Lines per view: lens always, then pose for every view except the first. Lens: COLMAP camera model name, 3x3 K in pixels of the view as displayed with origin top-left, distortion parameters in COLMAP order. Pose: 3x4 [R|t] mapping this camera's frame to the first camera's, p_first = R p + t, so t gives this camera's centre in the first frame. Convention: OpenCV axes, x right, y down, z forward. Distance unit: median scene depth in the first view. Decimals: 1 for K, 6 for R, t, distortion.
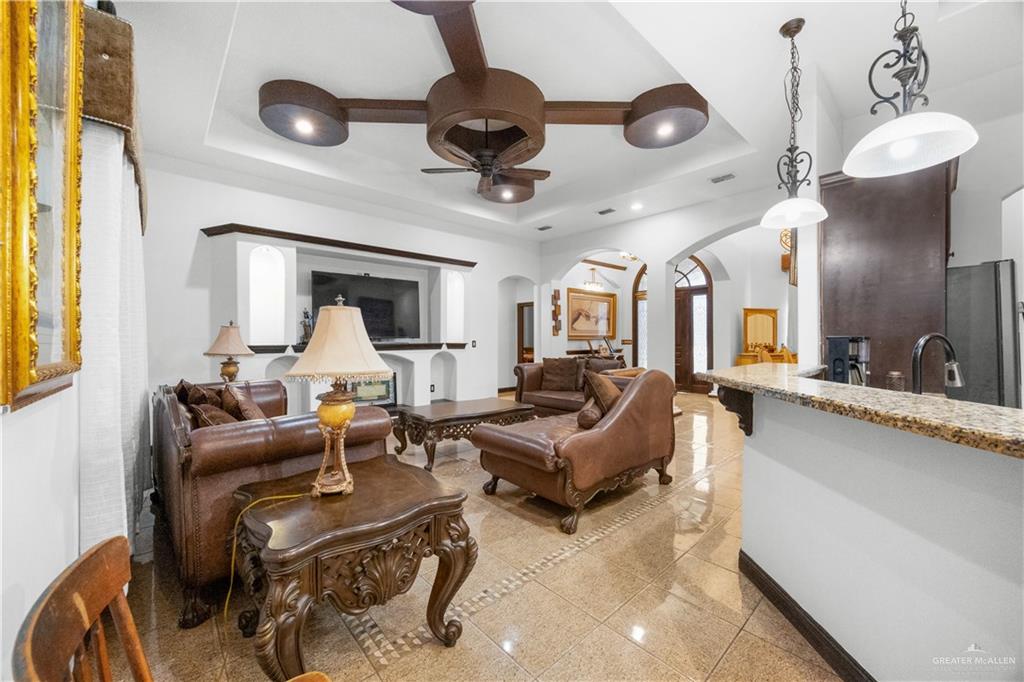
lens RADIAL K [[395.1, 0, 512.0], [0, 395.1, 341.0], [0, 0, 1]] dist [-0.003112, -0.000226]
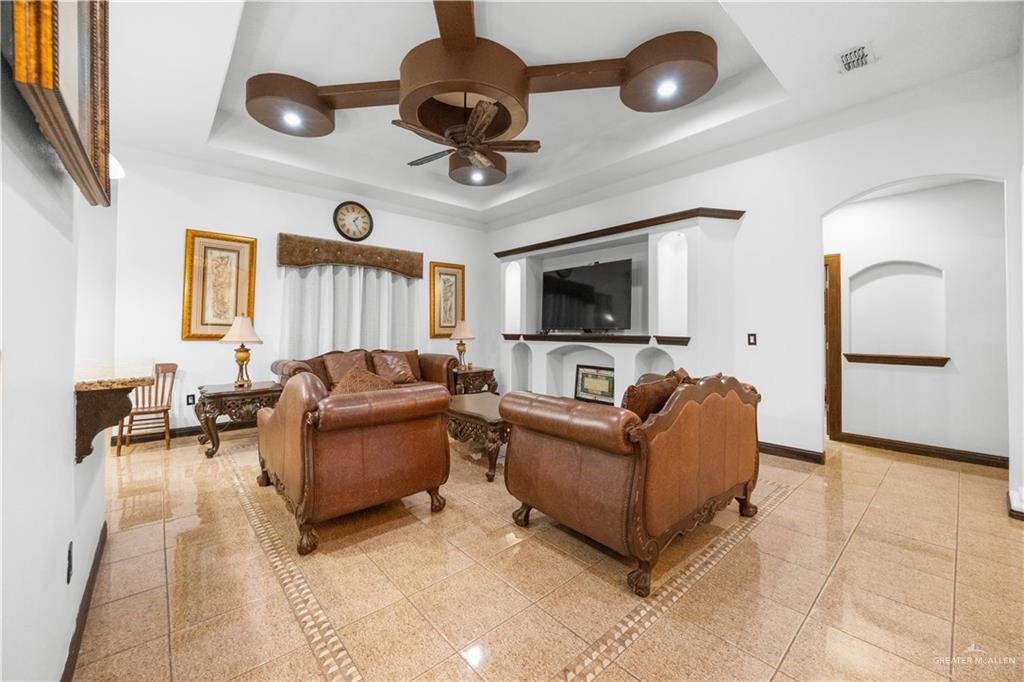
lens RADIAL K [[395.1, 0, 512.0], [0, 395.1, 341.0], [0, 0, 1]] dist [-0.003112, -0.000226]
pose [[-0.025479, 0.031643, -0.999174, 0.707796], [-0.008773, 0.999453, 0.031876, -0.008166], [0.999637, 0.009578, -0.025187, 0.942927]]
